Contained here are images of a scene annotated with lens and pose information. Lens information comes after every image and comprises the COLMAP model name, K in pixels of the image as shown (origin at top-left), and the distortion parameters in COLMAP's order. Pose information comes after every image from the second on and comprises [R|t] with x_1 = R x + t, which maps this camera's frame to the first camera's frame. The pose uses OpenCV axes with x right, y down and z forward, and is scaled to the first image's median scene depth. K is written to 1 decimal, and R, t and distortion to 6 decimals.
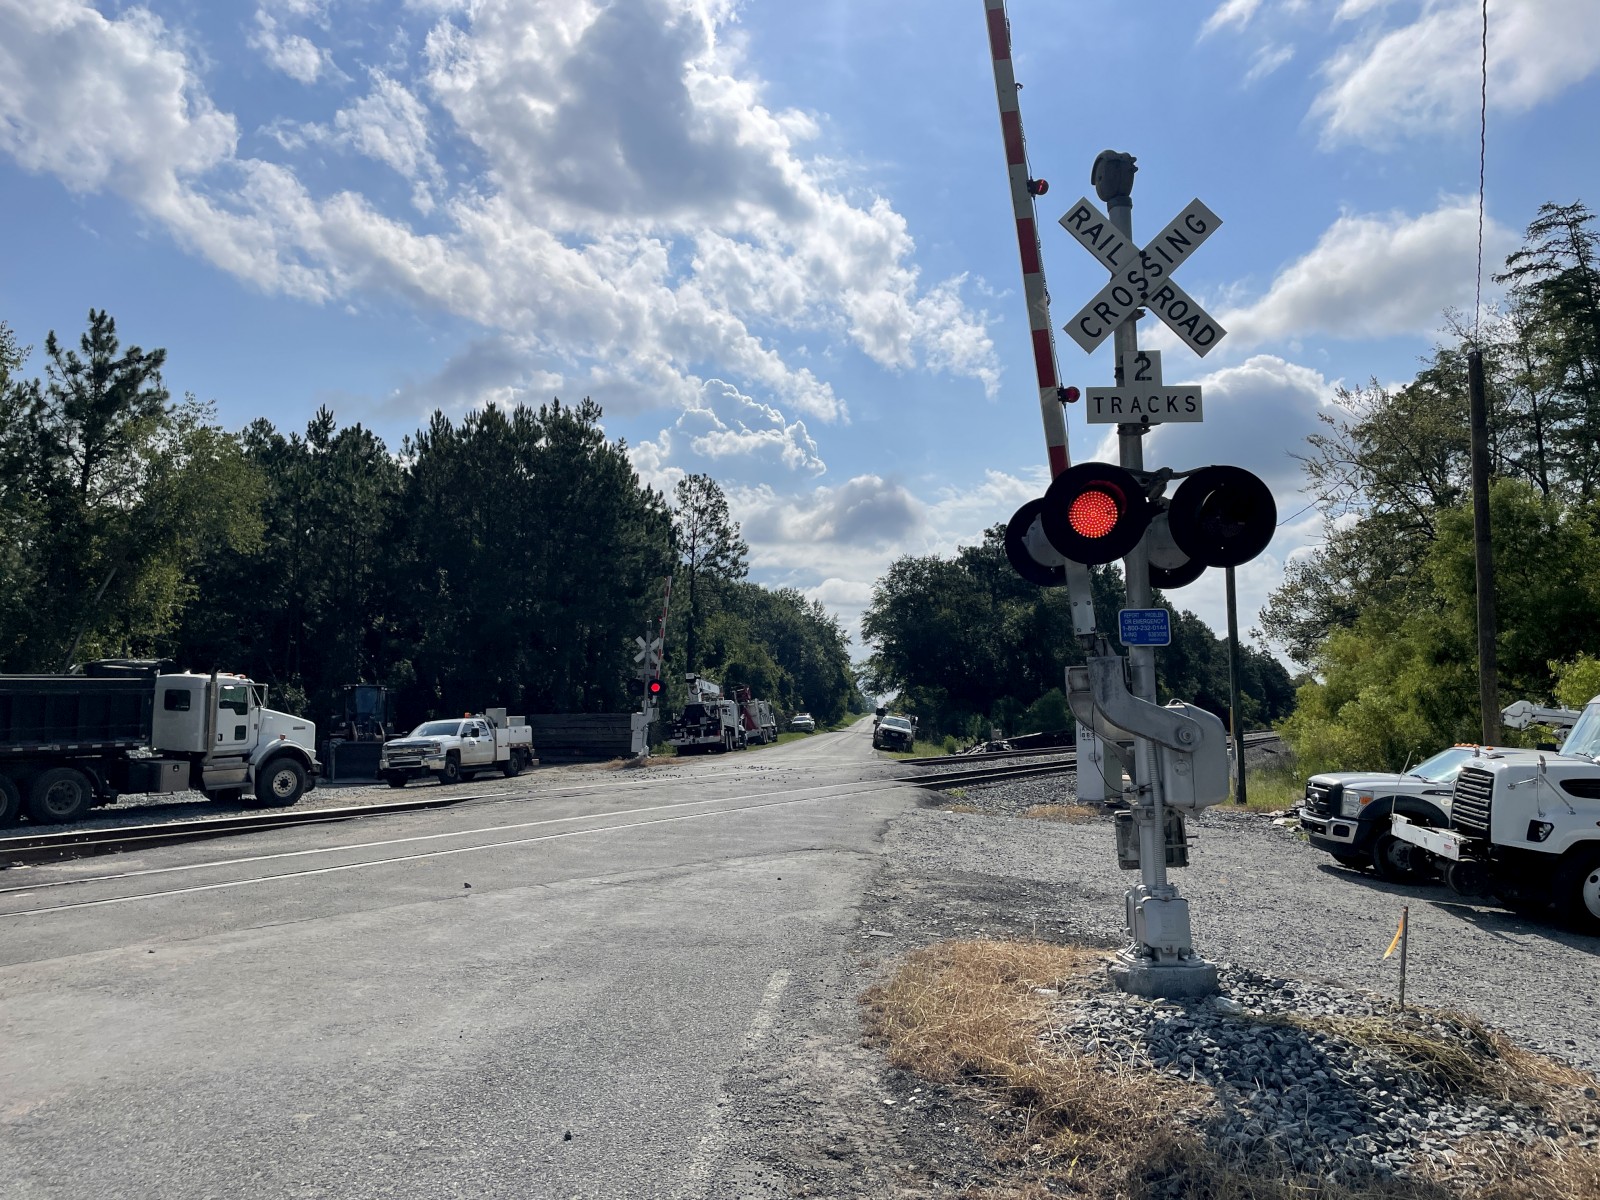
lens RADIAL K [[1258.6, 0, 783.4], [0, 1258.6, 600.2], [0, 0, 1]] dist [0.079759, -0.112645]
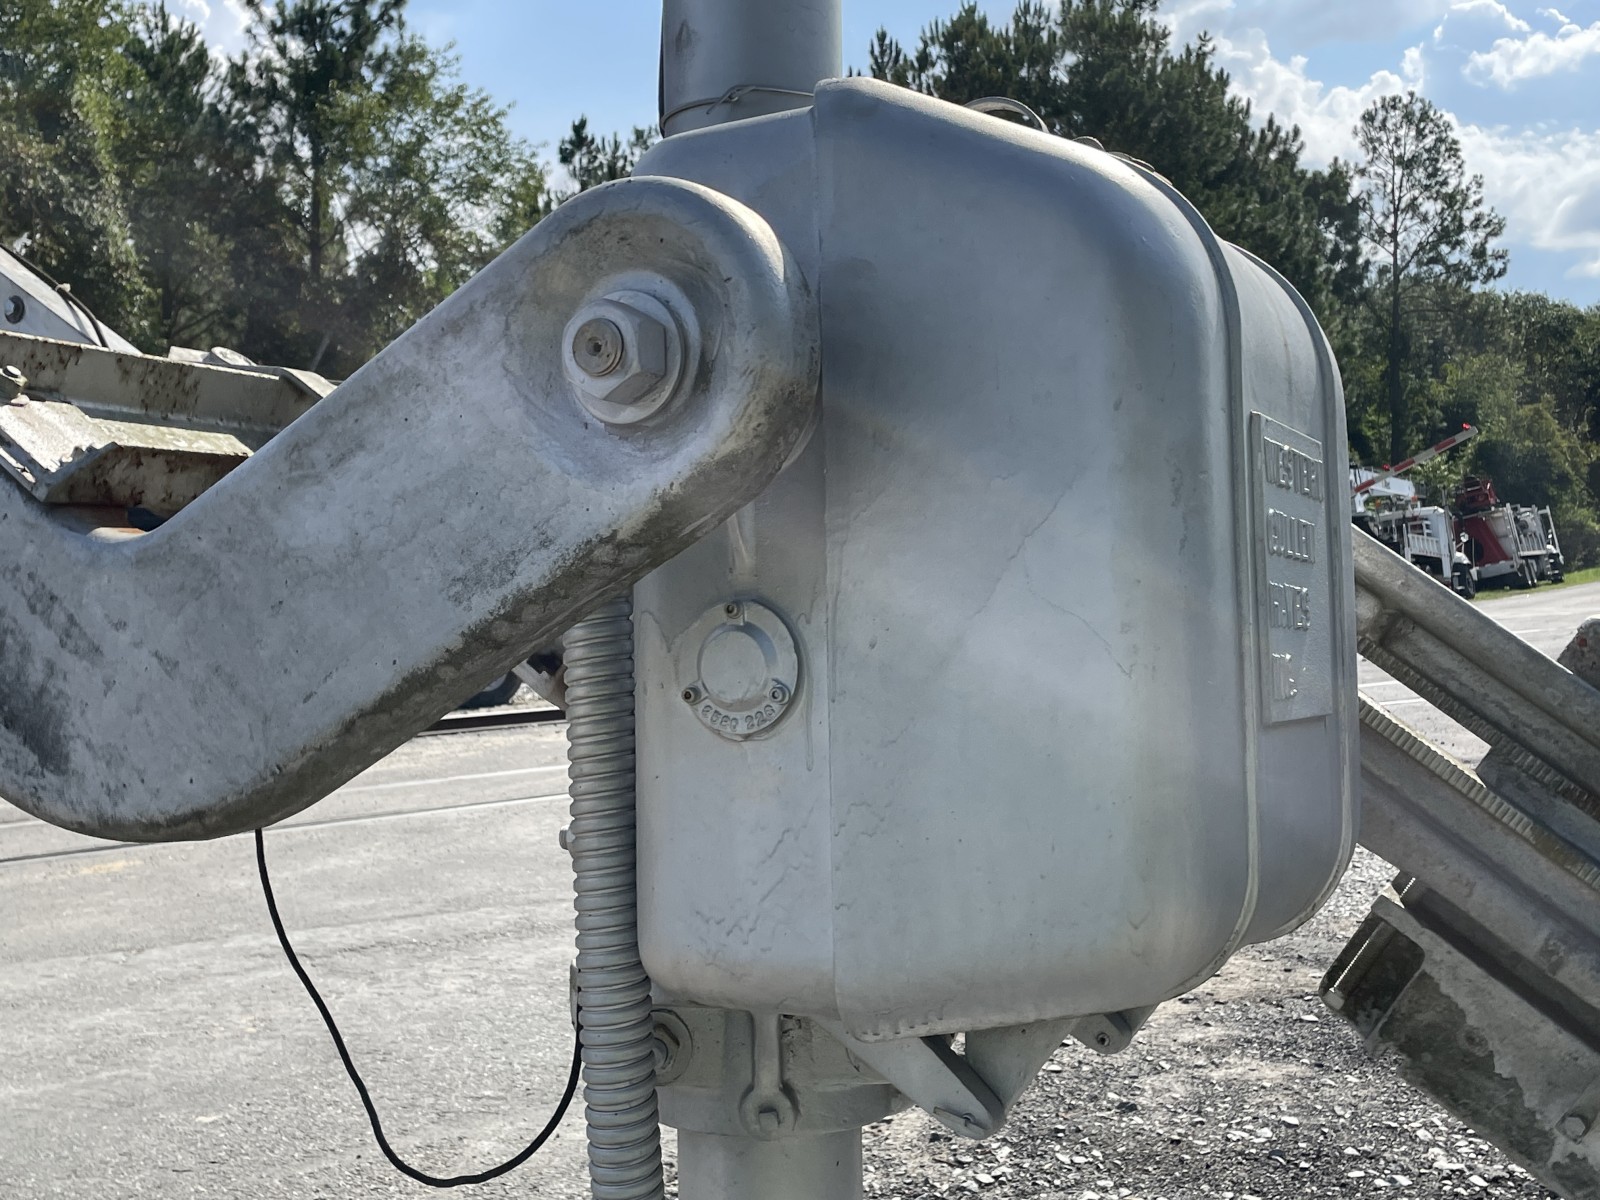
lens RADIAL K [[2005.1, 0, 703.0], [0, 2005.1, 591.3], [0, 0, 1]] dist [-0.024899, 0.000000]
pose [[0.896592, -0.023195, -0.442250, 0.034757], [0.071609, 0.993079, 0.093090, 0.009406], [0.437030, -0.115133, 0.892048, 0.073125]]
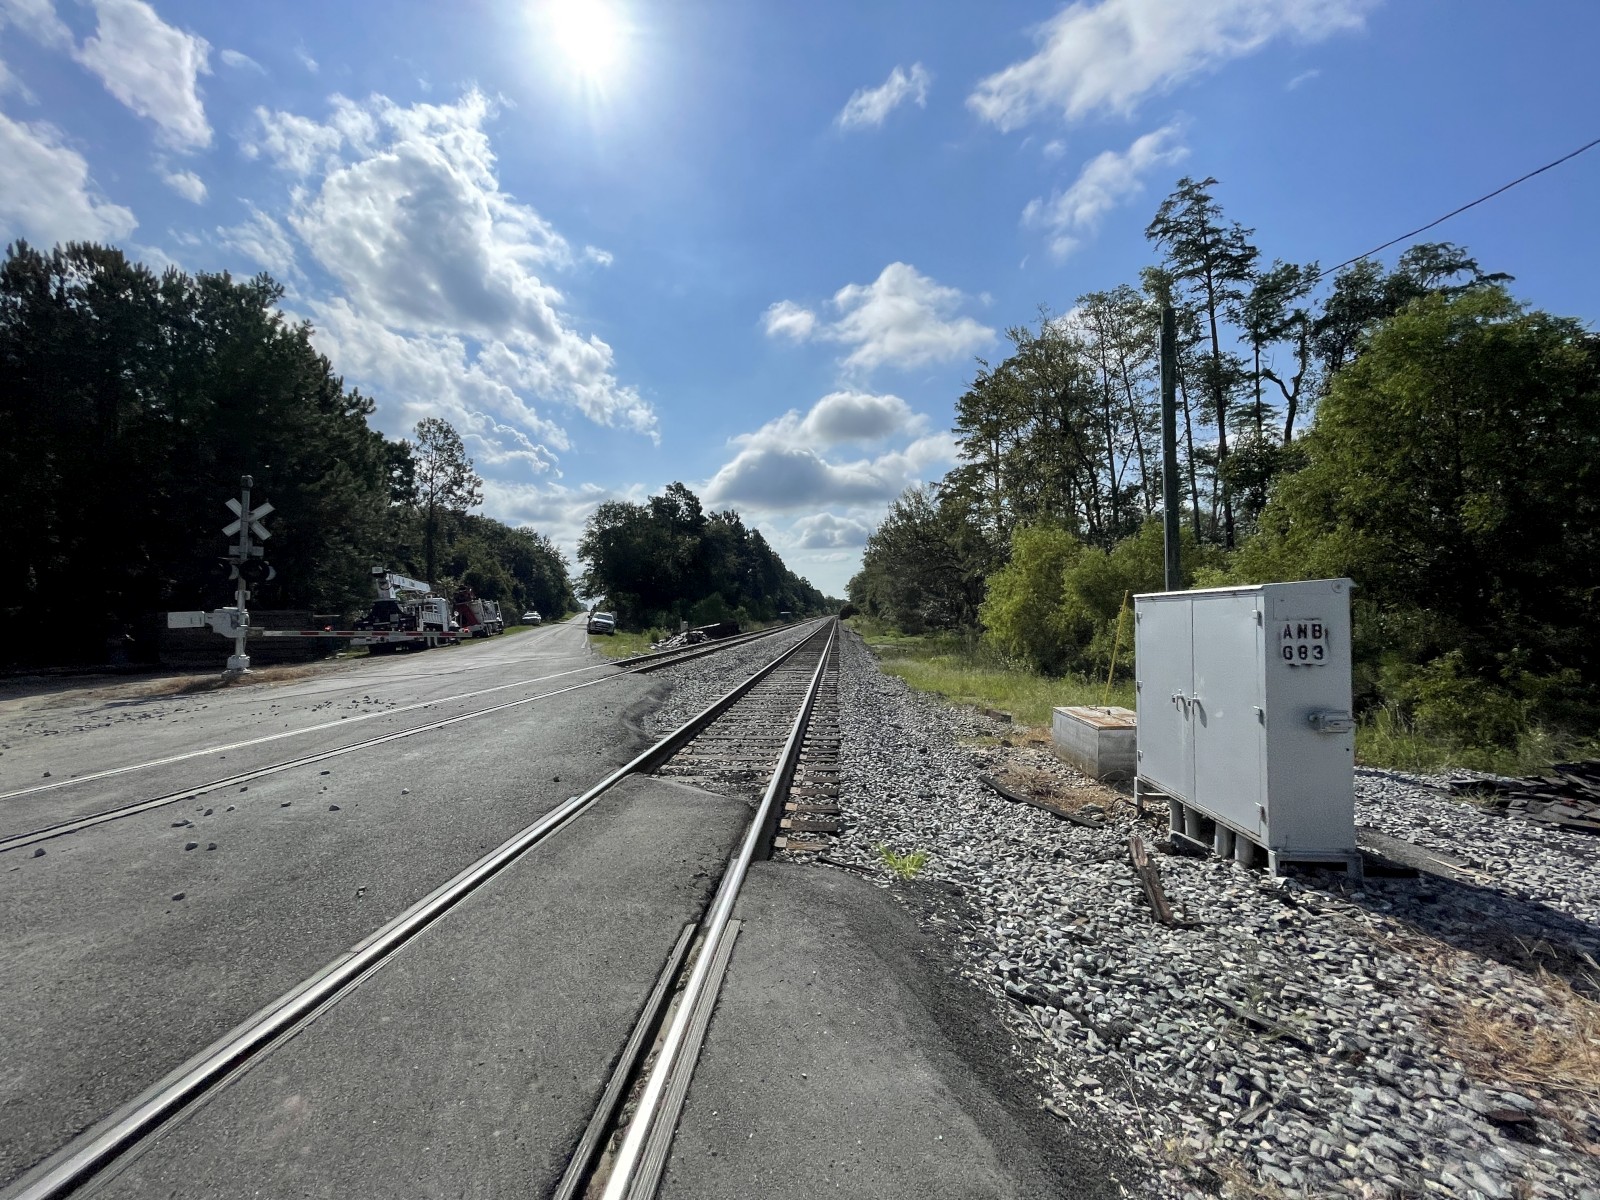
lens RADIAL K [[637.1, 0, 792.9], [0, 637.1, 590.8], [0, 0, 1]] dist [0.009114, 0.000083]
pose [[0.928464, 0.005145, 0.371386, 0.022373], [-0.025449, 0.998436, 0.049789, 0.025623], [-0.370549, -0.055678, 0.927143, 0.255160]]
